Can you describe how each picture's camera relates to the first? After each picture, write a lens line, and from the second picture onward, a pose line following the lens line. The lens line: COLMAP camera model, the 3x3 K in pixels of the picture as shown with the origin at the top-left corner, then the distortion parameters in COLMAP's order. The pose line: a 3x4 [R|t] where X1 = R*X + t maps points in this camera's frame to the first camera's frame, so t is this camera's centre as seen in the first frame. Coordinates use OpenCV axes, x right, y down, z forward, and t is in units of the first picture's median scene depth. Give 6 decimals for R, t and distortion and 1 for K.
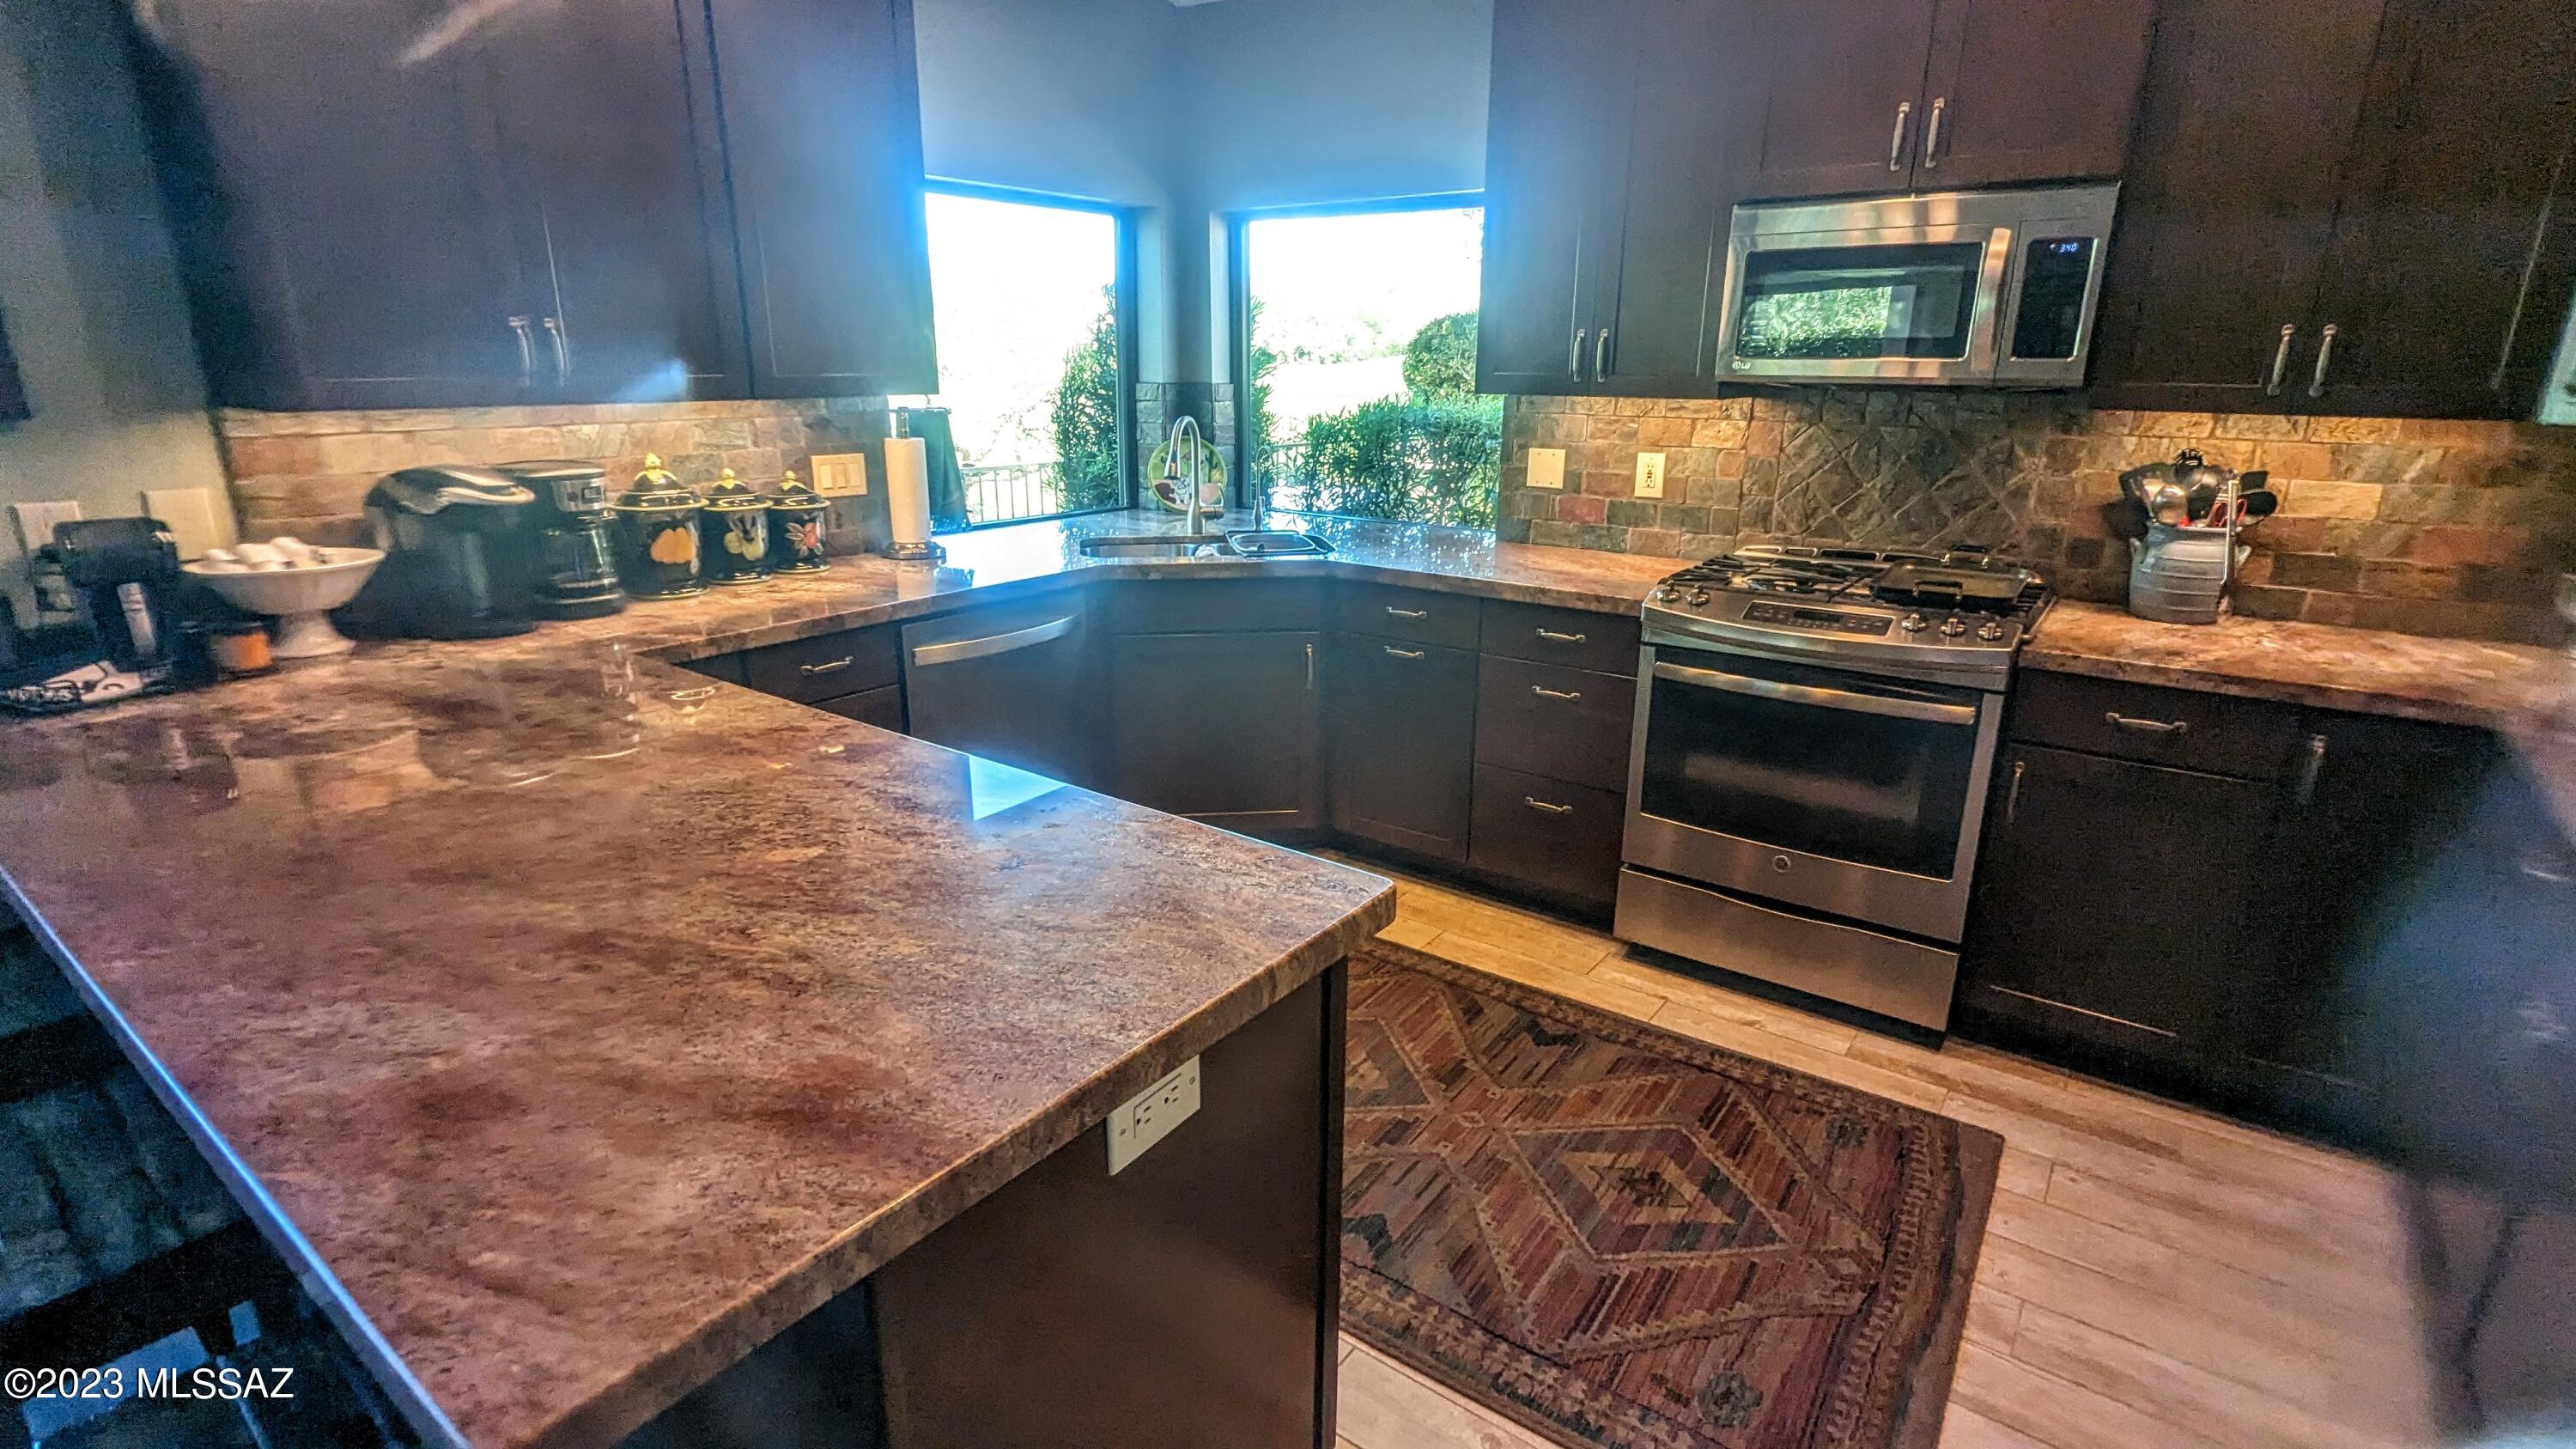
lens RADIAL K [[1213.9, 0, 1284.2], [0, 1213.9, 729.0], [0, 0, 1]] dist [0.001325, -0.001384]
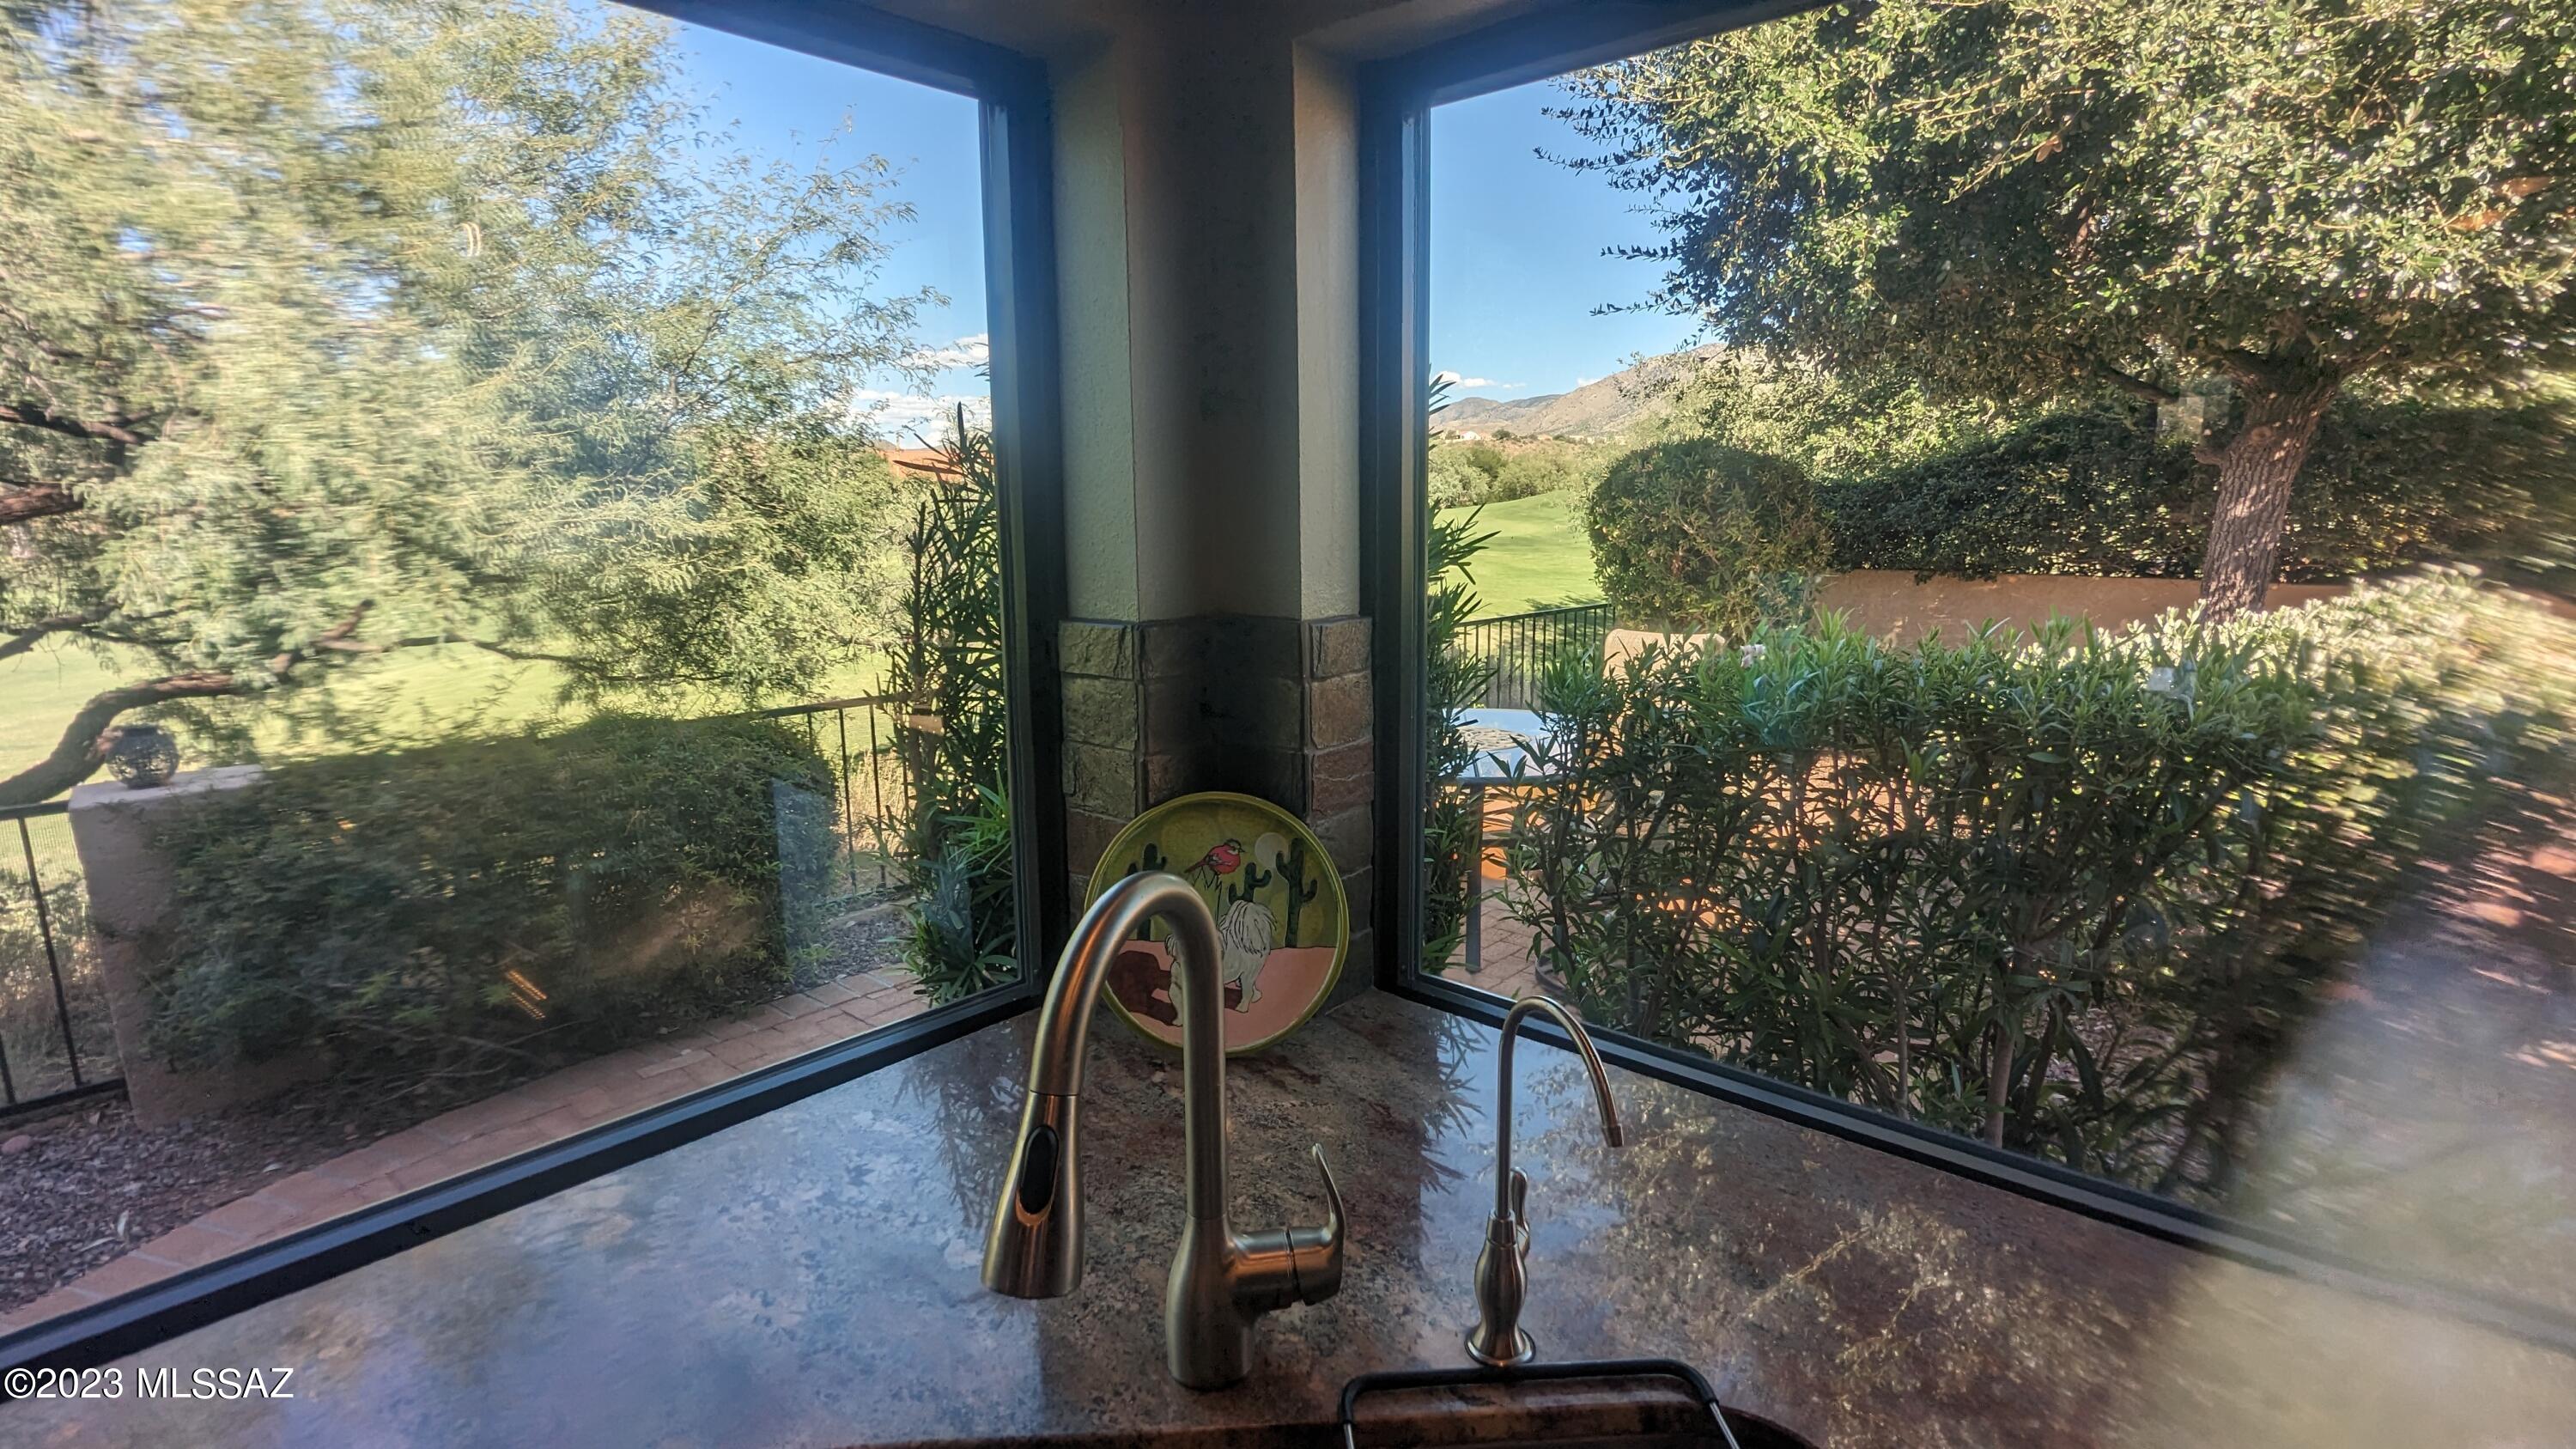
lens RADIAL K [[1213.9, 0, 1278.0], [0, 1213.9, 730.3], [0, 0, 1]] dist [0.001325, -0.001384]
pose [[0.995250, 0.000323, -0.097348, -0.060744], [-0.011138, 0.993806, -0.110571, -0.380336], [0.096709, 0.111130, 0.989089, 1.192529]]
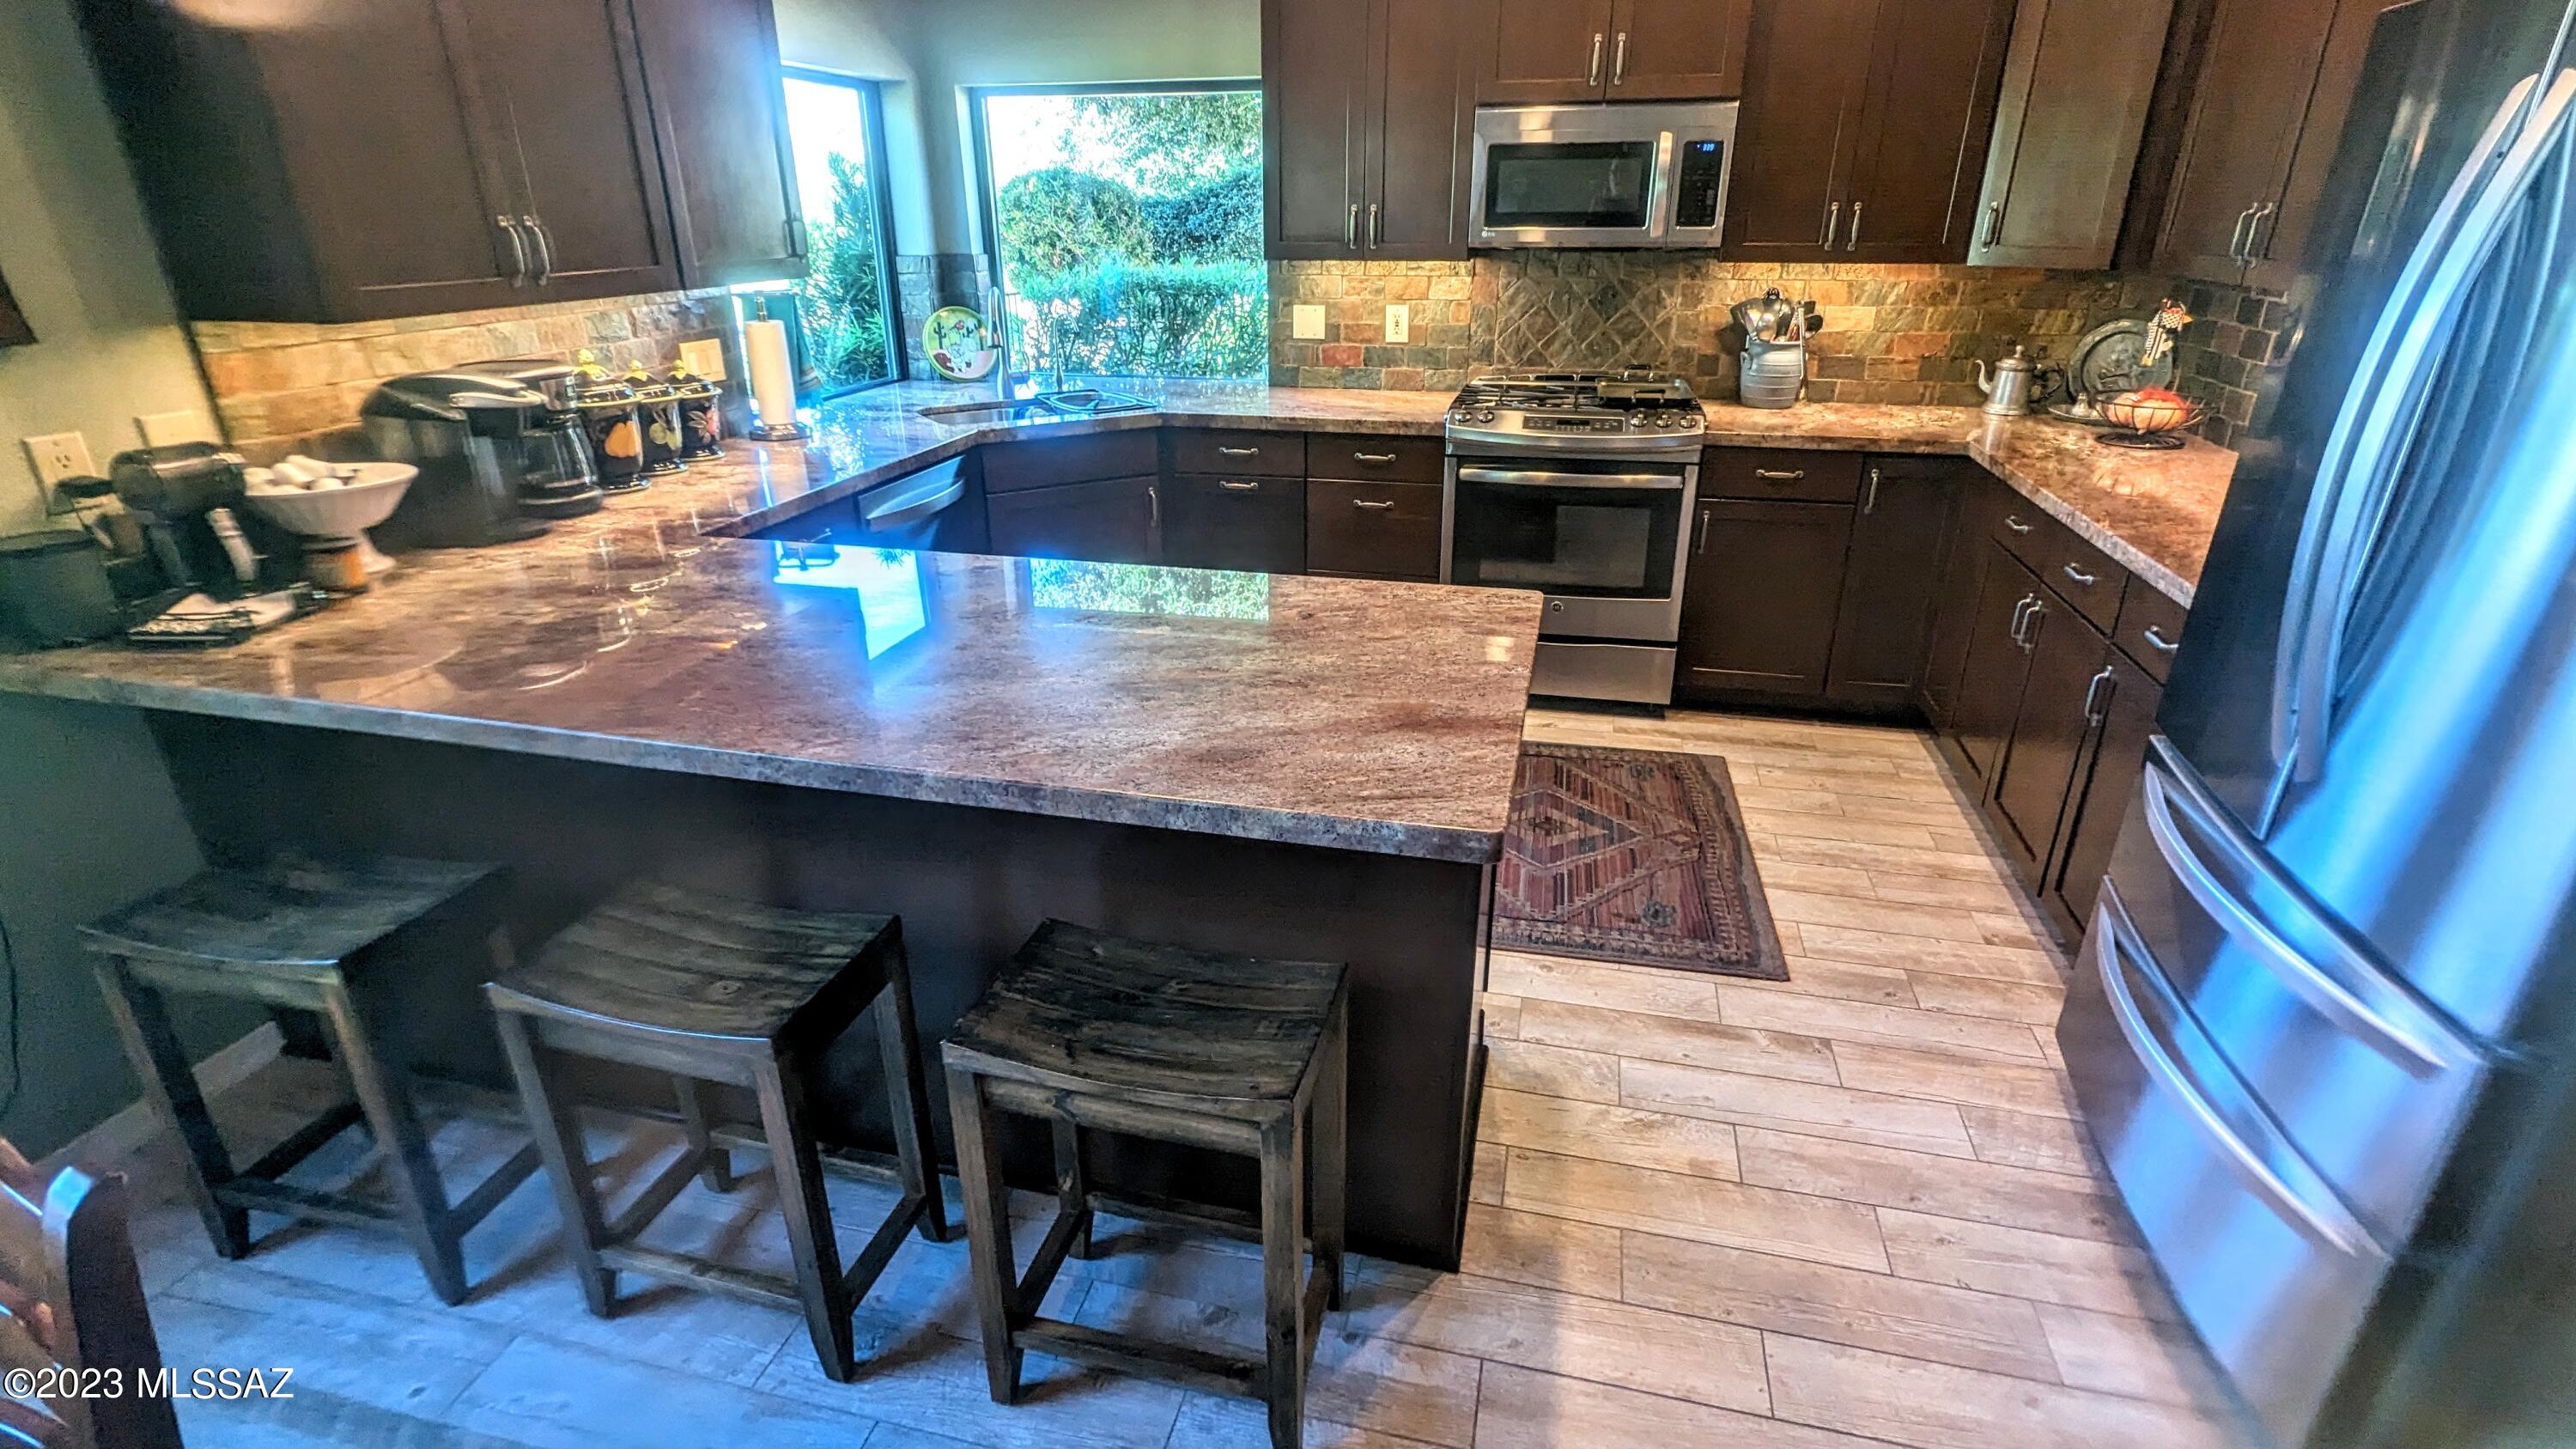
lens RADIAL K [[1213.9, 0, 1283.8], [0, 1213.9, 729.4], [0, 0, 1]] dist [0.001325, -0.001384]
pose [[0.920200, -0.166212, 0.354409, -0.428468], [0.125953, 0.982950, 0.133959, 0.025052], [-0.370632, -0.078630, 0.925445, -0.194132]]
